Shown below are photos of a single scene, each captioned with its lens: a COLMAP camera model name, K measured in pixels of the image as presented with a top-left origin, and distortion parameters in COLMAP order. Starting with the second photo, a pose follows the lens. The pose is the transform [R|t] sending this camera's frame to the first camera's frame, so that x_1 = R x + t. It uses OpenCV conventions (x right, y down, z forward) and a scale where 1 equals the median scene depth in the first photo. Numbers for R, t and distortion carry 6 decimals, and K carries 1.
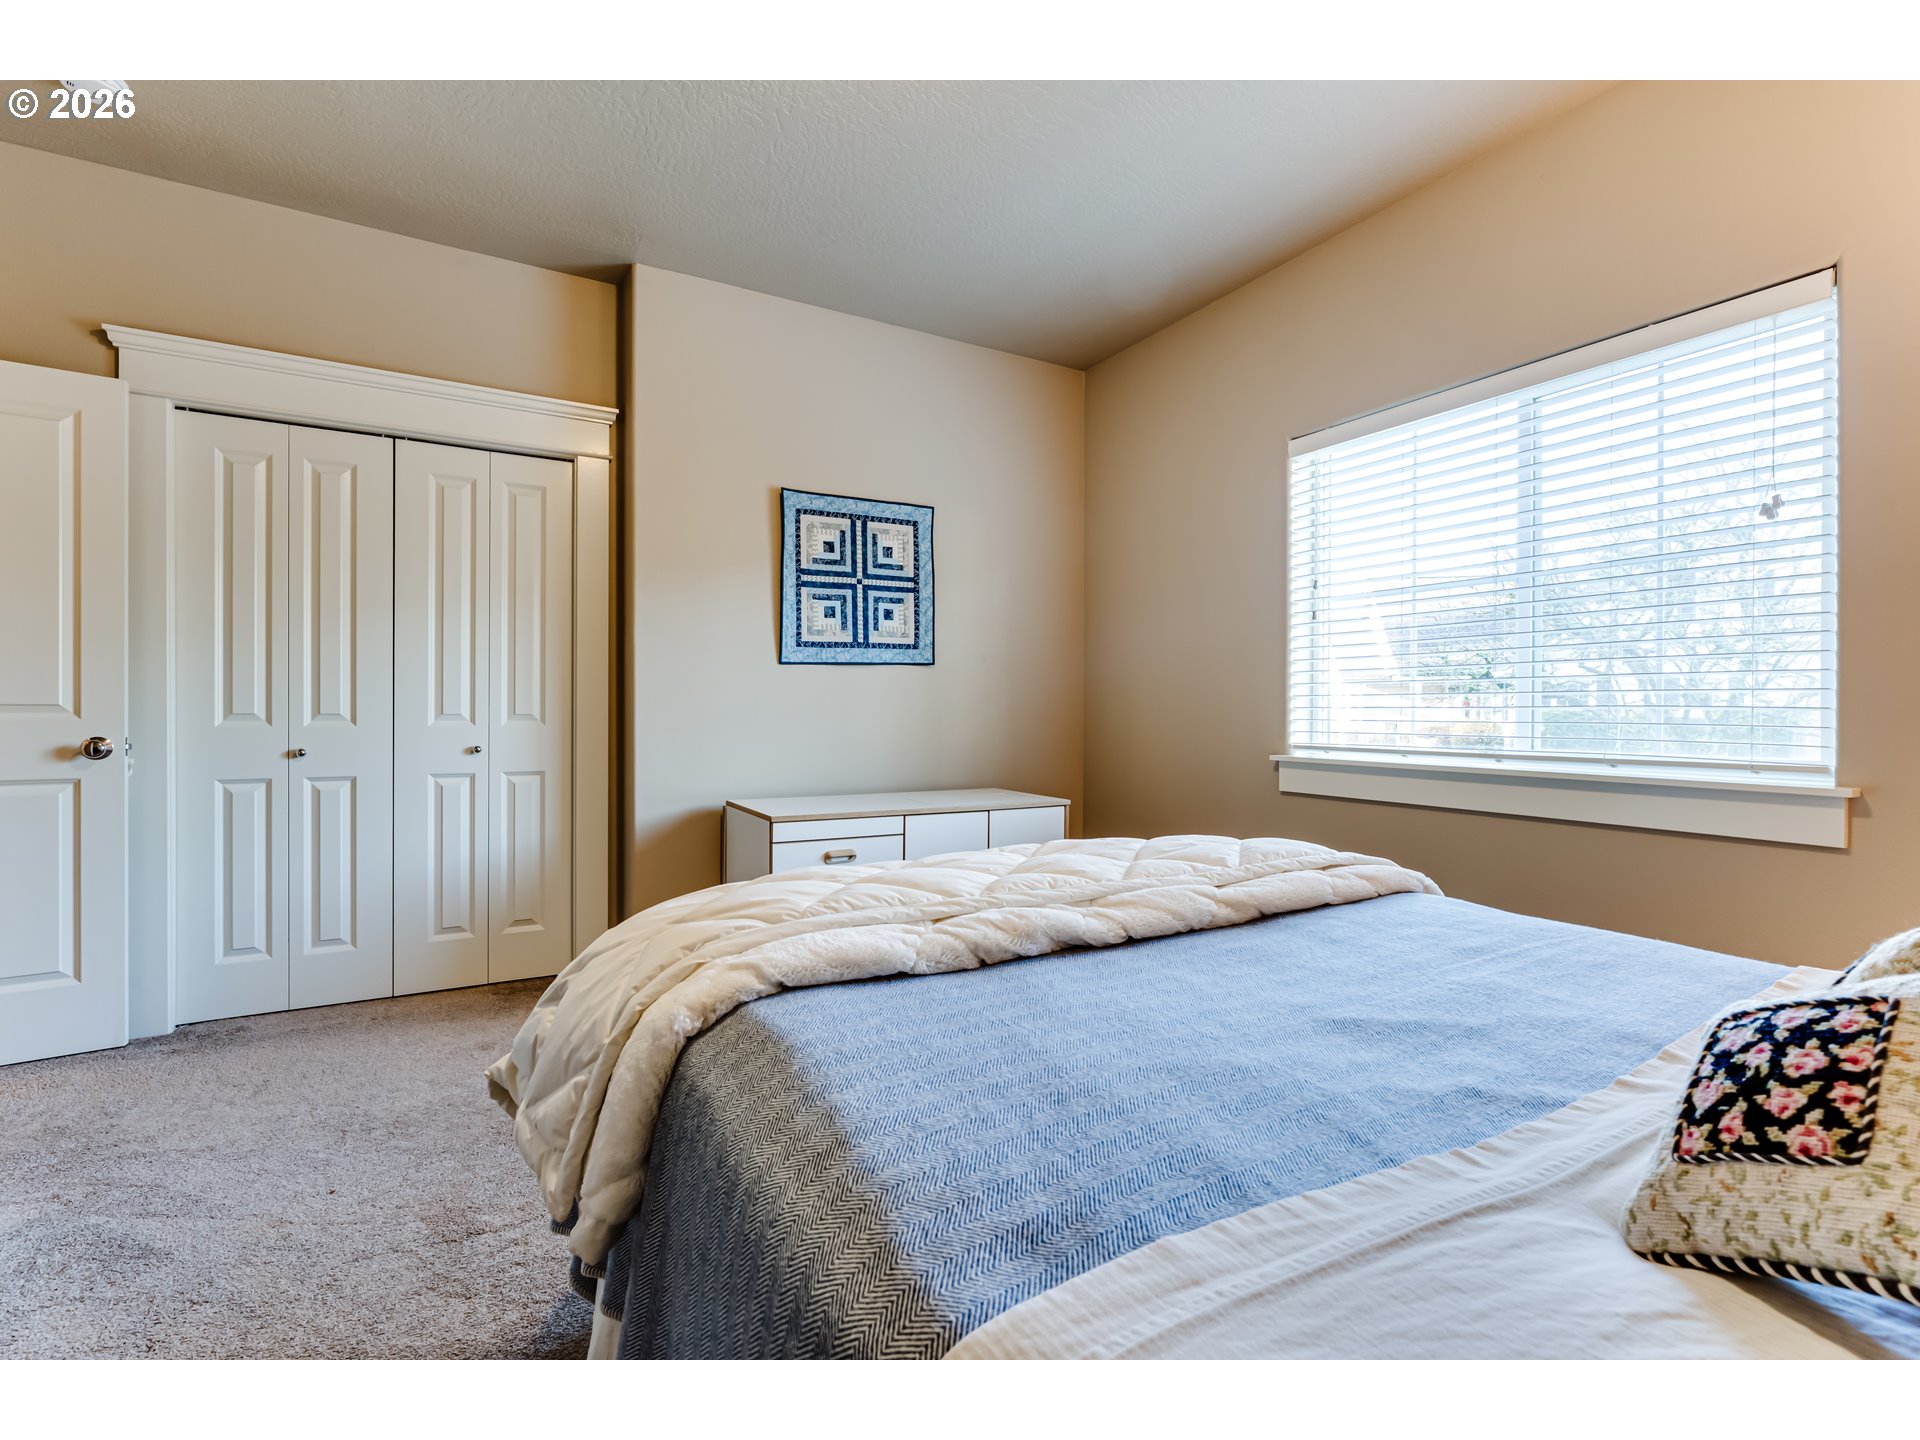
lens RADIAL K [[865.1, 0, 971.2], [0, 865.1, 705.7], [0, 0, 1]] dist [-0.003001, -0.000046]
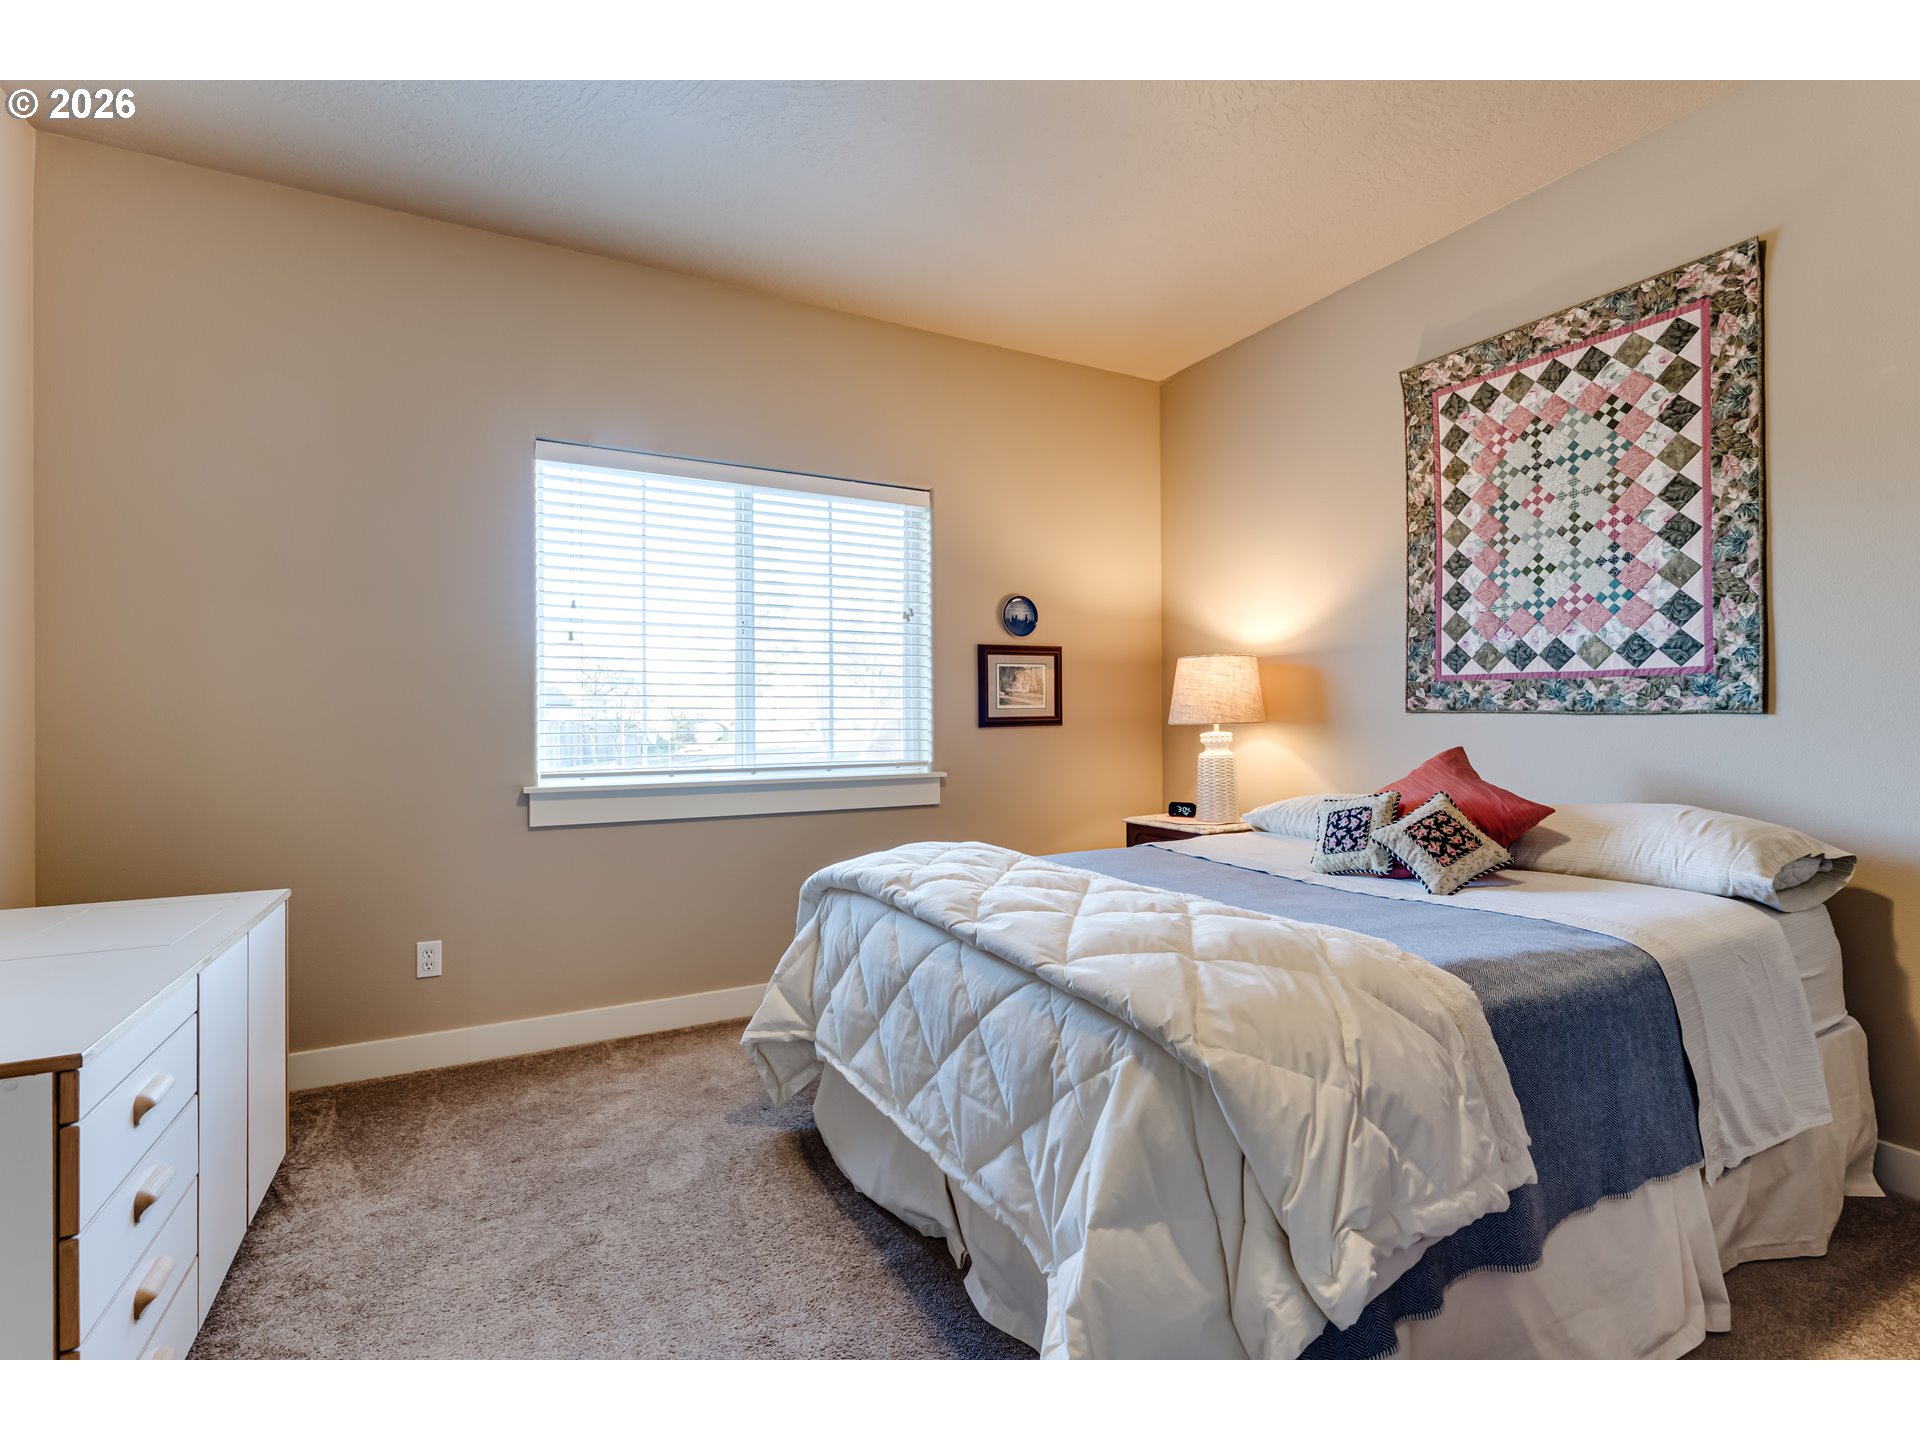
lens RADIAL K [[865.1, 0, 971.2], [0, 865.1, 705.7], [0, 0, 1]] dist [-0.003001, -0.000046]
pose [[0.054565, 0.008666, 0.998473, -0.838382], [-0.000112, 0.999962, -0.008673, -0.031368], [-0.998510, 0.000361, 0.054564, 0.807072]]
